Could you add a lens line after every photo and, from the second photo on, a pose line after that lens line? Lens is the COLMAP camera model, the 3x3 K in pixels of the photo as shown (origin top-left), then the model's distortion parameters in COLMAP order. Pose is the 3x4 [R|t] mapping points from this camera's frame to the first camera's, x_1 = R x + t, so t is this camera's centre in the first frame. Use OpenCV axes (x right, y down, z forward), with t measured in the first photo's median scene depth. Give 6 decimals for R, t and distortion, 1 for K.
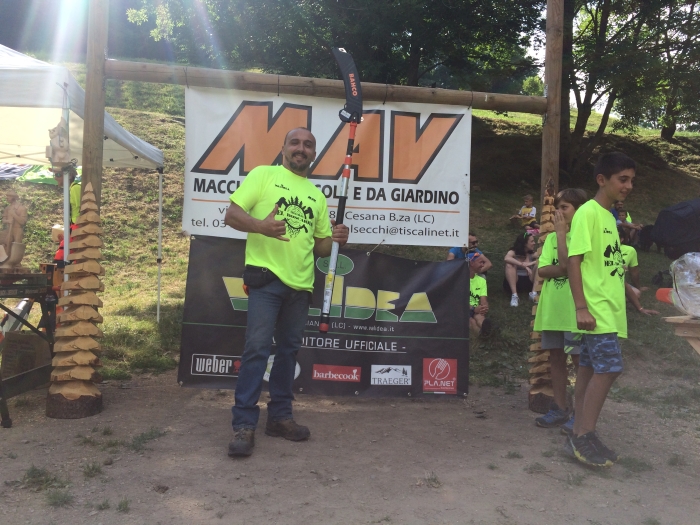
lens RADIAL K [[599.8, 0, 345.9], [0, 599.8, 260.2], [0, 0, 1]] dist [0.078925, -0.076965]
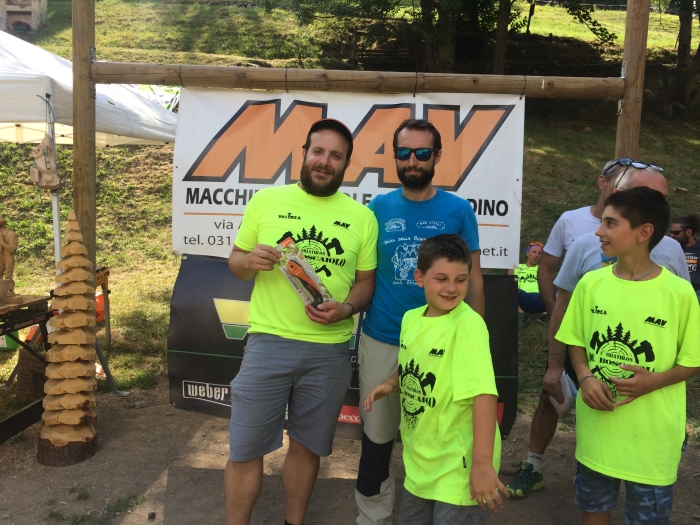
lens RADIAL K [[599.8, 0, 350.7], [0, 599.8, 259.2], [0, 0, 1]] dist [0.078925, -0.076965]
pose [[0.988064, 0.014479, -0.153365, 0.107981], [0.003915, 0.992892, 0.118957, -0.136469], [0.153997, -0.118138, 0.980983, 0.148813]]
